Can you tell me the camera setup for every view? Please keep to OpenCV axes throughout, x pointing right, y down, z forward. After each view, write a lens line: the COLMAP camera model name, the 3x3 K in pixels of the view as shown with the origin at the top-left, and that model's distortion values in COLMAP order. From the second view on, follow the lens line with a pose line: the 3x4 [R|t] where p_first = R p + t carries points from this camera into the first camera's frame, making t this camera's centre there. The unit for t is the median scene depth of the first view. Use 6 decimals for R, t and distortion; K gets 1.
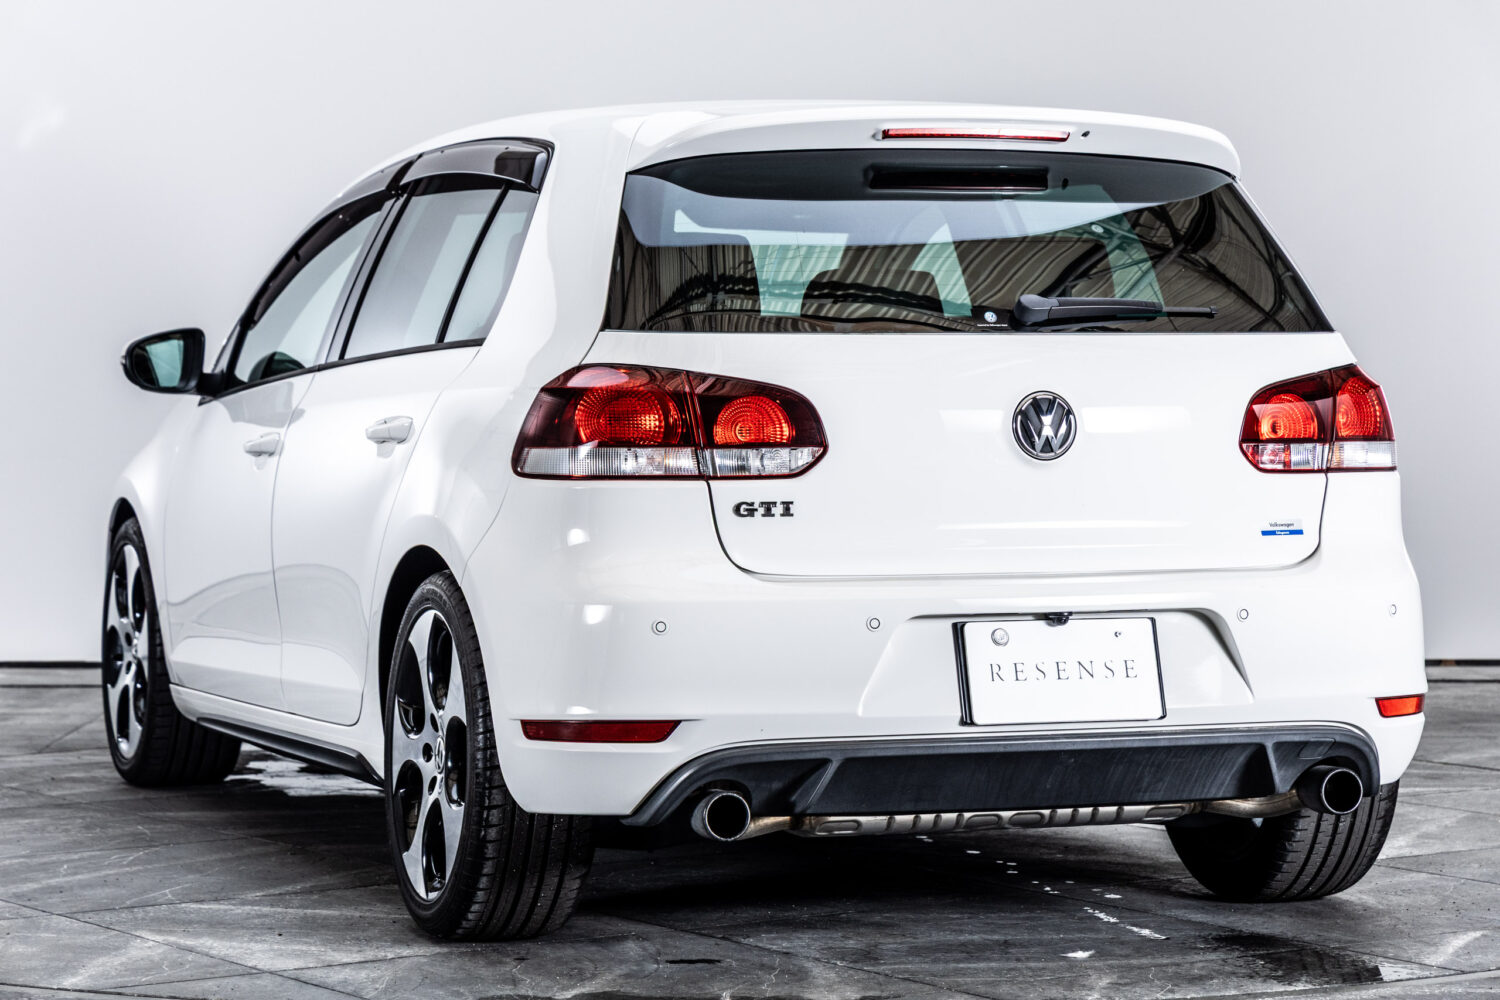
lens RADIAL K [[3871.8, 0, 718.3], [0, 3871.8, 496.2], [0, 0, 1]] dist [0.059799, 0.000000]
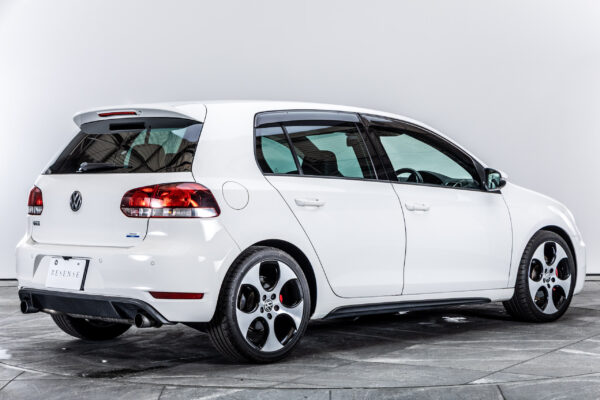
lens RADIAL K [[1276.9, 0, 302.7], [0, 1276.9, 199.7], [0, 0, 1]] dist [0.022925, 0.000000]
pose [[0.428146, 0.016185, -0.903565, 1.175668], [-0.021073, 0.999747, 0.007923, -0.032709], [0.903464, 0.015648, 0.428379, 0.697511]]
